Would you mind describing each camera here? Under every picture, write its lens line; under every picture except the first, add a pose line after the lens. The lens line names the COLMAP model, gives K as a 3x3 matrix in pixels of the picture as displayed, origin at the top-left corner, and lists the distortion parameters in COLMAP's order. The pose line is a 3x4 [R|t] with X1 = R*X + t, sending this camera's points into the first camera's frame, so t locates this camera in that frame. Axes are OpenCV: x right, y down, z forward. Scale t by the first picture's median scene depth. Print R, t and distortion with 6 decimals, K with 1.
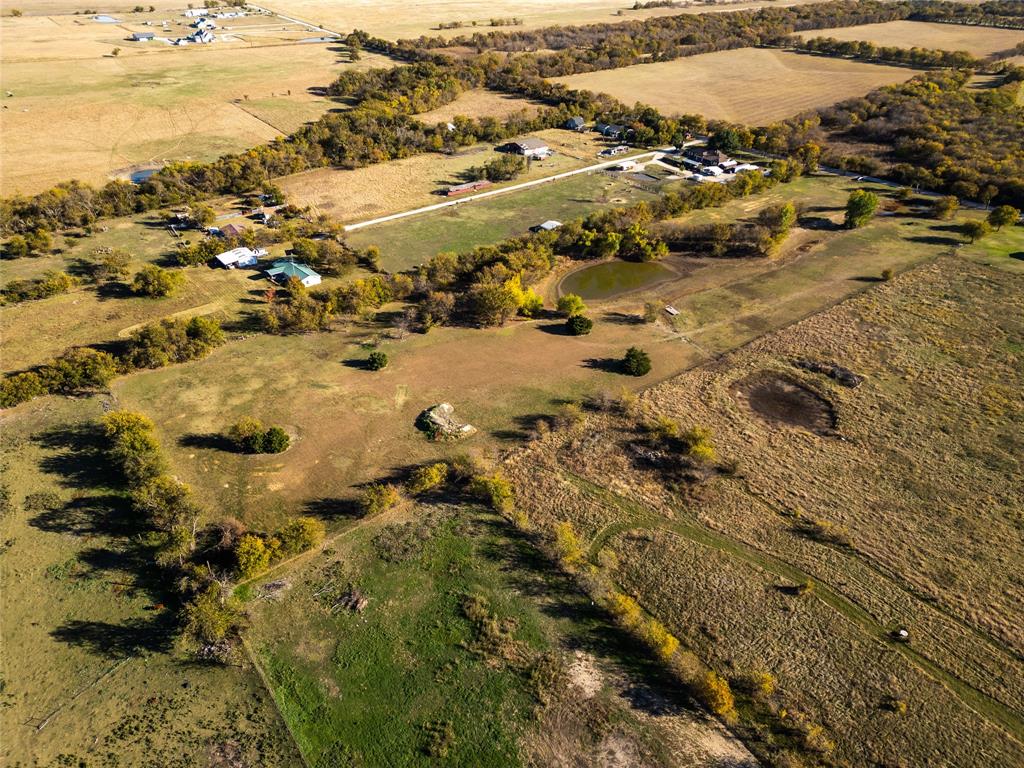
lens RADIAL K [[714.9, 0, 512.0], [0, 714.9, 384.0], [0, 0, 1]] dist [0.080127, -0.073363]
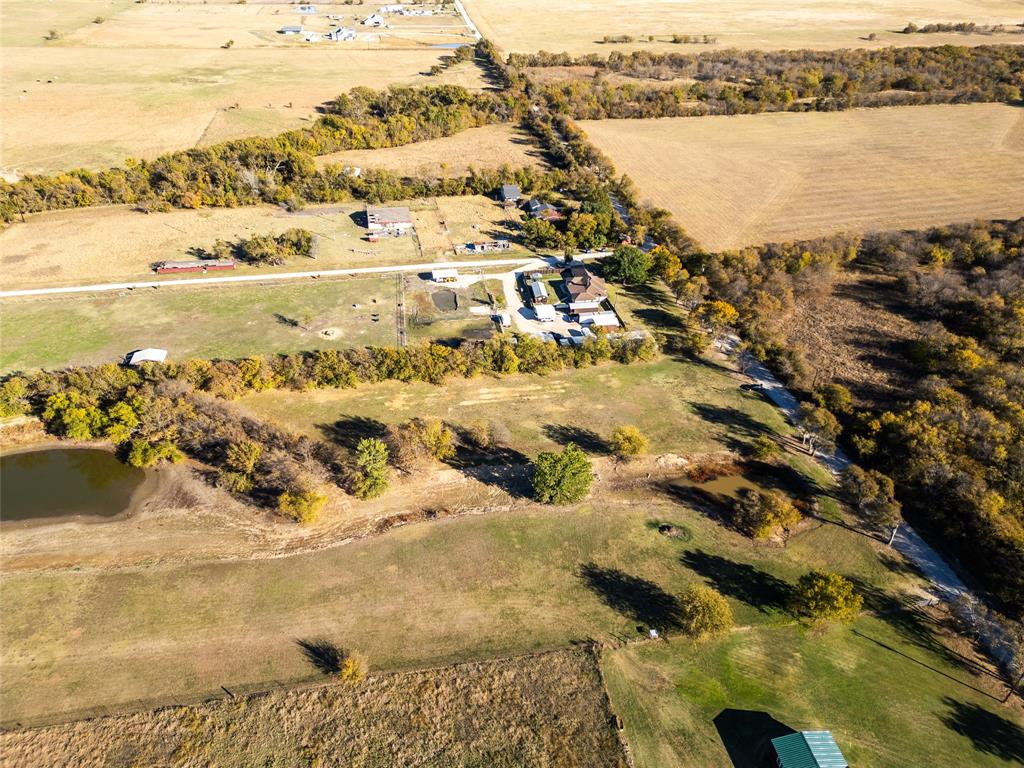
lens RADIAL K [[714.9, 0, 512.0], [0, 714.9, 384.0], [0, 0, 1]] dist [0.080127, -0.073363]
pose [[0.888251, 0.255077, -0.382029, 0.791546], [-0.253913, 0.965695, 0.054415, -0.405936], [0.382803, 0.048668, 0.922547, 0.642754]]
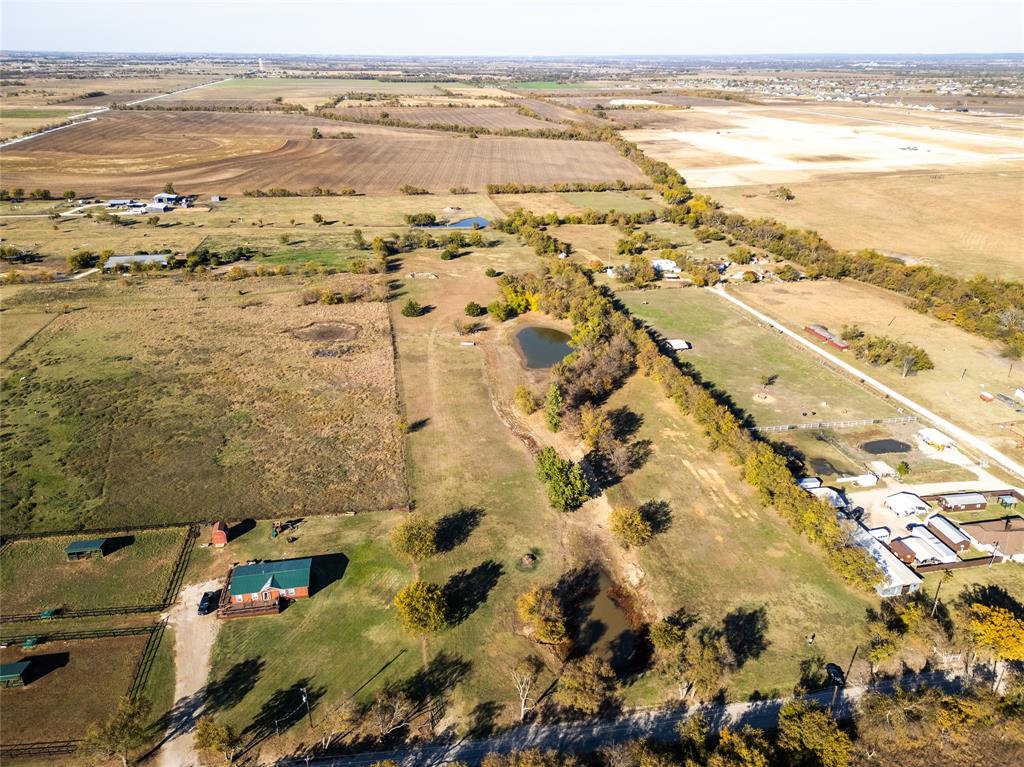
lens RADIAL K [[714.9, 0, 512.0], [0, 714.9, 383.5], [0, 0, 1]] dist [0.080127, -0.073363]
pose [[-0.438707, 0.359871, -0.823426, 1.224113], [-0.493907, 0.668937, 0.555498, -0.774529], [0.750728, 0.650397, -0.115725, 1.243521]]
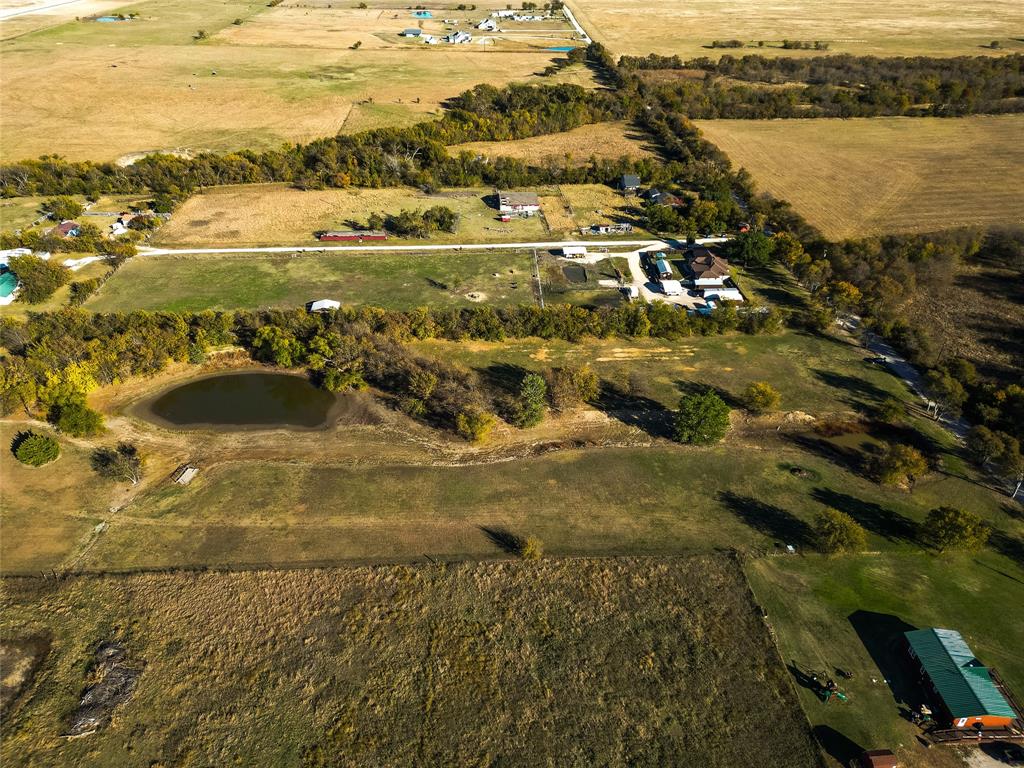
lens RADIAL K [[714.9, 0, 512.0], [0, 714.9, 384.0], [0, 0, 1]] dist [0.080127, -0.073363]
pose [[0.830642, 0.302407, -0.467530, 0.775502], [-0.305053, 0.949592, 0.072238, -0.328805], [0.465808, 0.082618, 0.881020, 0.531772]]
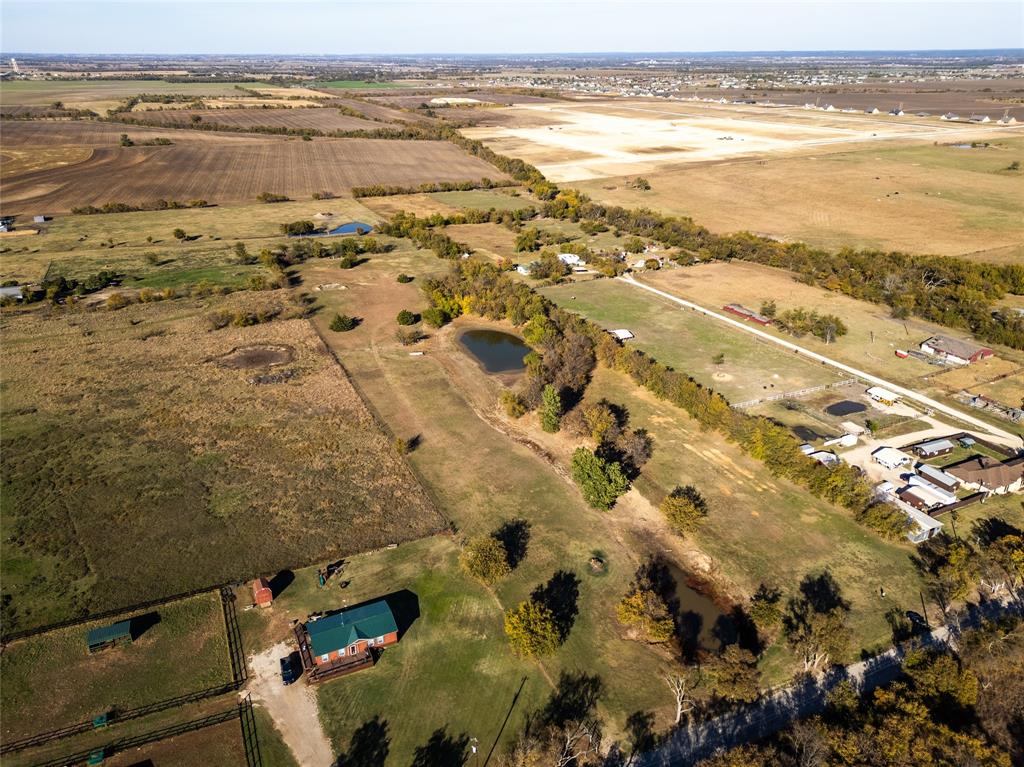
lens RADIAL K [[722.5, 0, 509.0], [0, 722.5, 384.3], [0, 0, 1]] dist [0.080314, -0.073335]
pose [[-0.199965, 0.394099, -0.897051, 1.273653], [-0.529519, 0.726857, 0.437366, -0.663068], [0.824393, 0.562463, 0.063337, 1.078464]]
